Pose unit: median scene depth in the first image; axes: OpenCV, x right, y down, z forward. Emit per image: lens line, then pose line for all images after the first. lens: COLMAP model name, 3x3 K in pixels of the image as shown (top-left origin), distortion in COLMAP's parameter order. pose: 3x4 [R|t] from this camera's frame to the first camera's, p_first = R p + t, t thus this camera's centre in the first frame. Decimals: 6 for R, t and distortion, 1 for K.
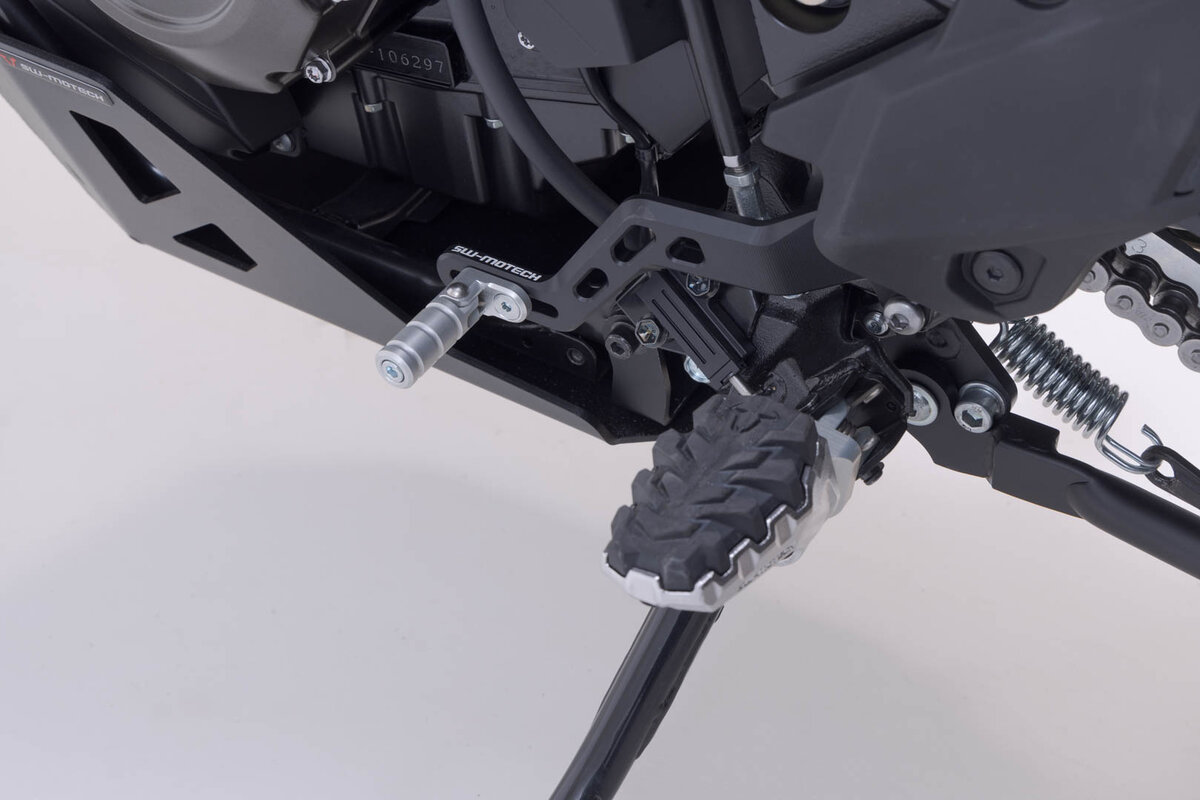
lens RADIAL K [[1785.9, 0, 600.0], [0, 1785.9, 400.0], [0, 0, 1]] dist [0.030532, 0.109868]
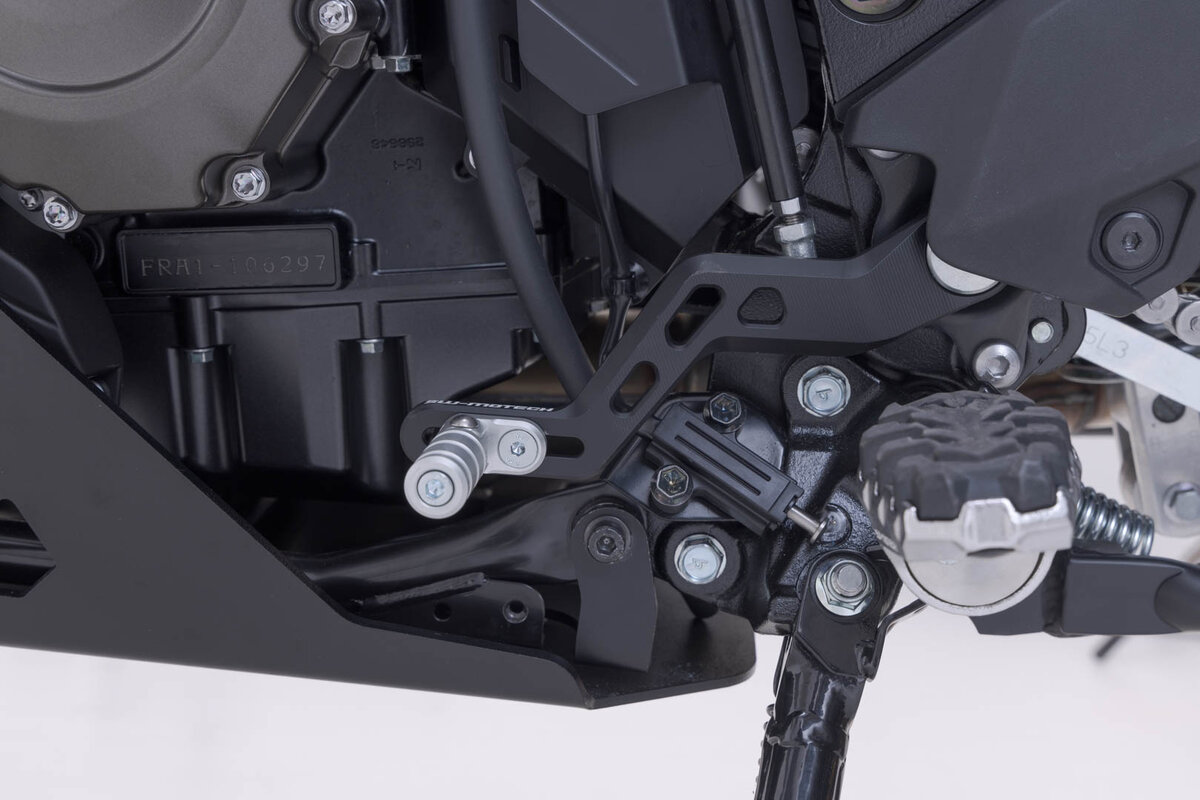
lens RADIAL K [[1785.9, 0, 600.0], [0, 1785.9, 400.0], [0, 0, 1]] dist [0.030532, 0.109868]
pose [[0.888614, -0.045185, 0.456424, -0.378424], [0.264566, 0.863389, -0.429610, 0.275325], [-0.374660, 0.502512, 0.779174, 0.374841]]
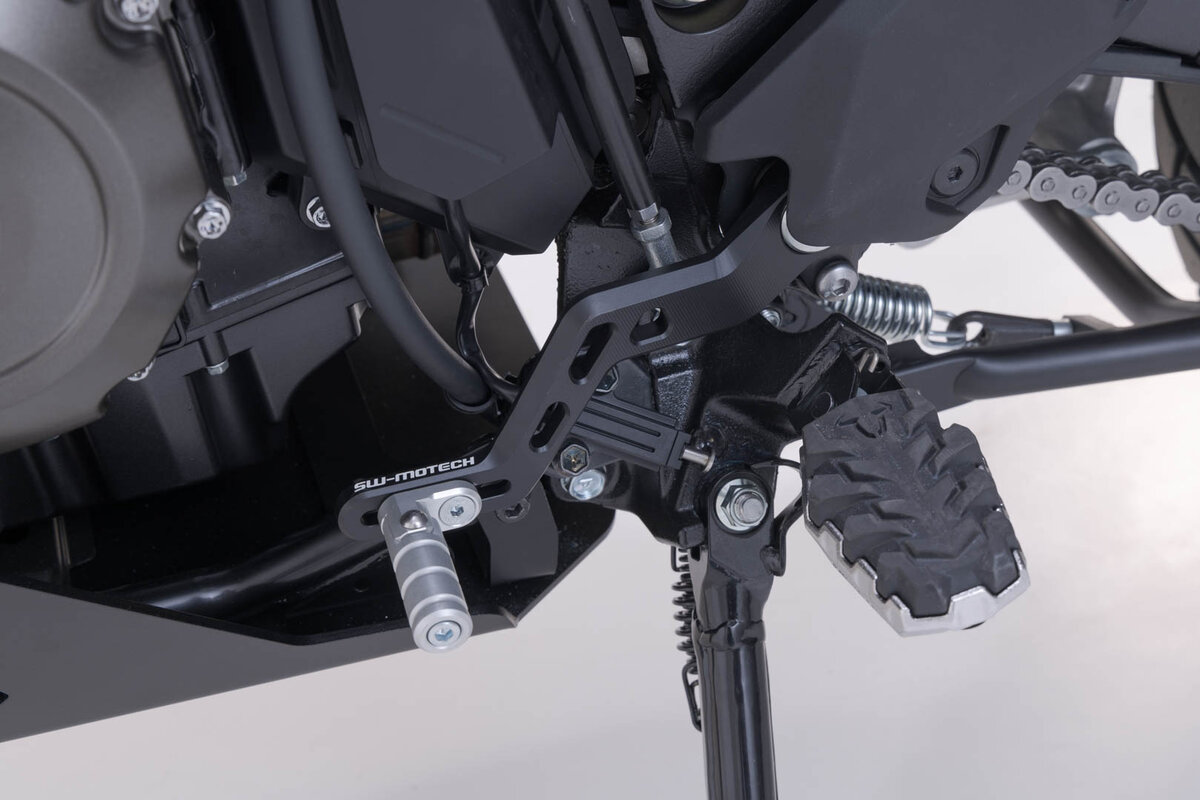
lens RADIAL K [[1833.1, 0, 600.0], [0, 1833.1, 400.0], [0, 0, 1]] dist [0.162356, 0.006528]
pose [[0.670889, -0.464598, 0.577976, -0.479506], [0.531941, 0.844550, 0.061427, -0.113704], [-0.516669, 0.266238, 0.813739, 0.266497]]
